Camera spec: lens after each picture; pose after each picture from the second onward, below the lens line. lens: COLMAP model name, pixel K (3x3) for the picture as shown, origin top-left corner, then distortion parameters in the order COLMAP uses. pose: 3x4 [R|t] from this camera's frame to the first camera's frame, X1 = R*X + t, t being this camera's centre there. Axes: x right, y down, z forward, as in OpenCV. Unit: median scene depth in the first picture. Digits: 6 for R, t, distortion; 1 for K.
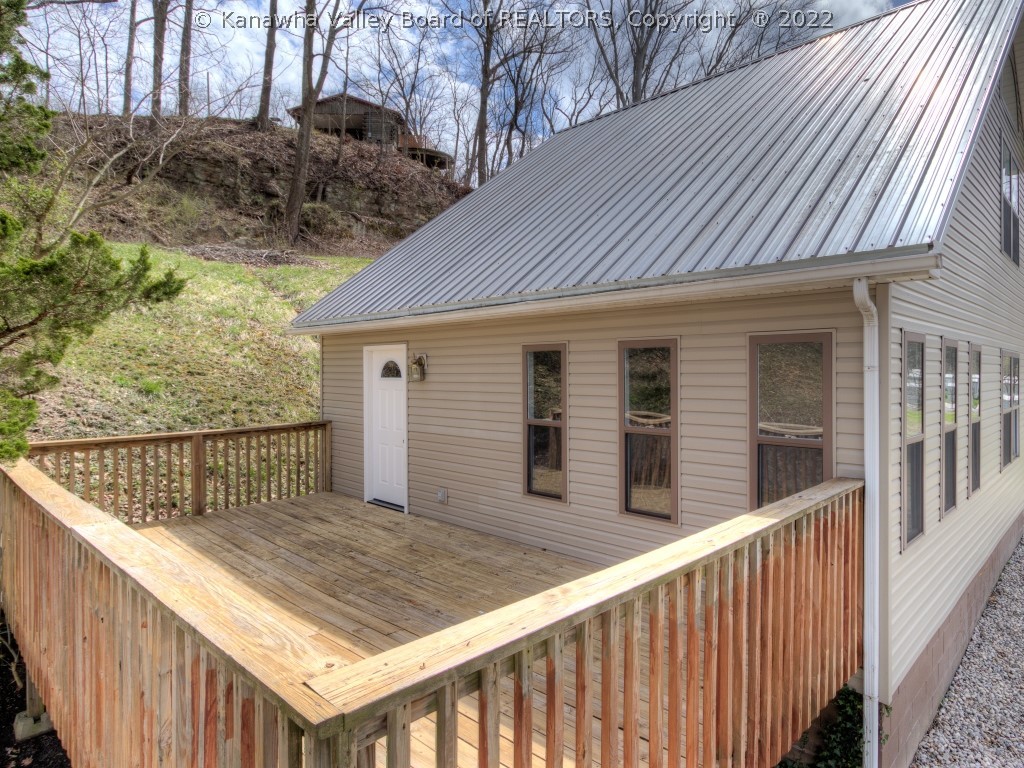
lens RADIAL K [[553.3, 0, 512.0], [0, 553.3, 384.0], [0, 0, 1]] dist [-0.000757, -0.000189]
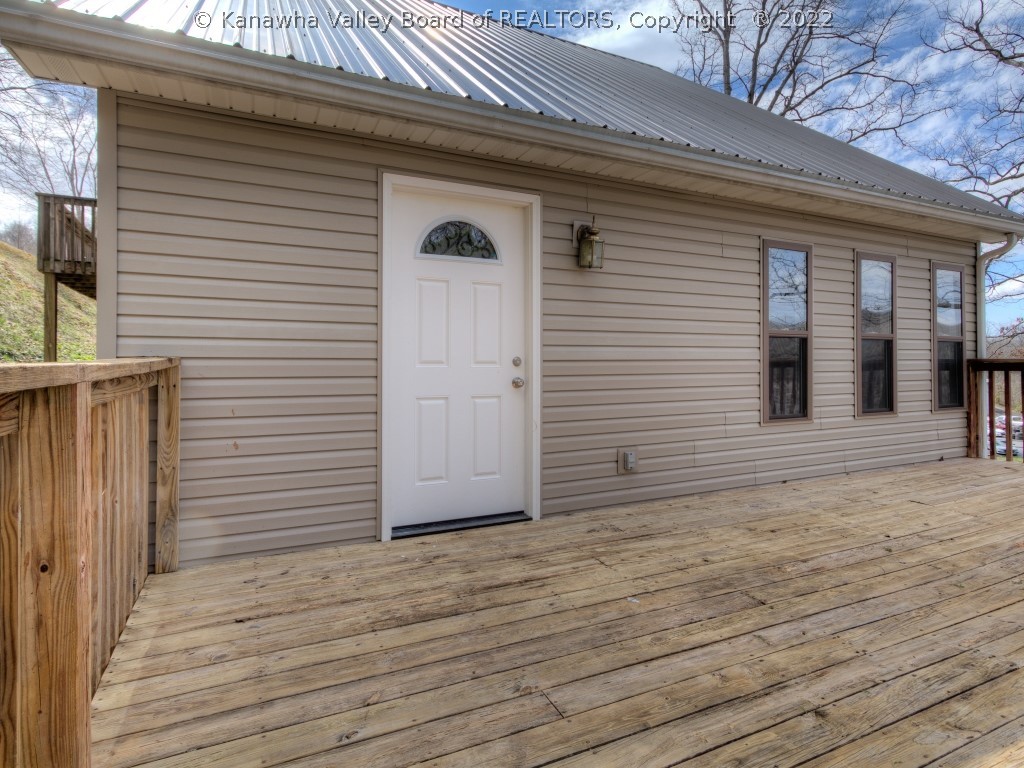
lens RADIAL K [[543.8, 0, 512.2], [0, 543.8, 361.0], [0, 0, 1]] dist [-0.002132, -0.000507]
pose [[0.378614, 0.003492, 0.925548, -0.860131], [0.011868, 0.999892, -0.008628, 0.112810], [-0.925479, 0.014251, 0.378531, 1.047069]]
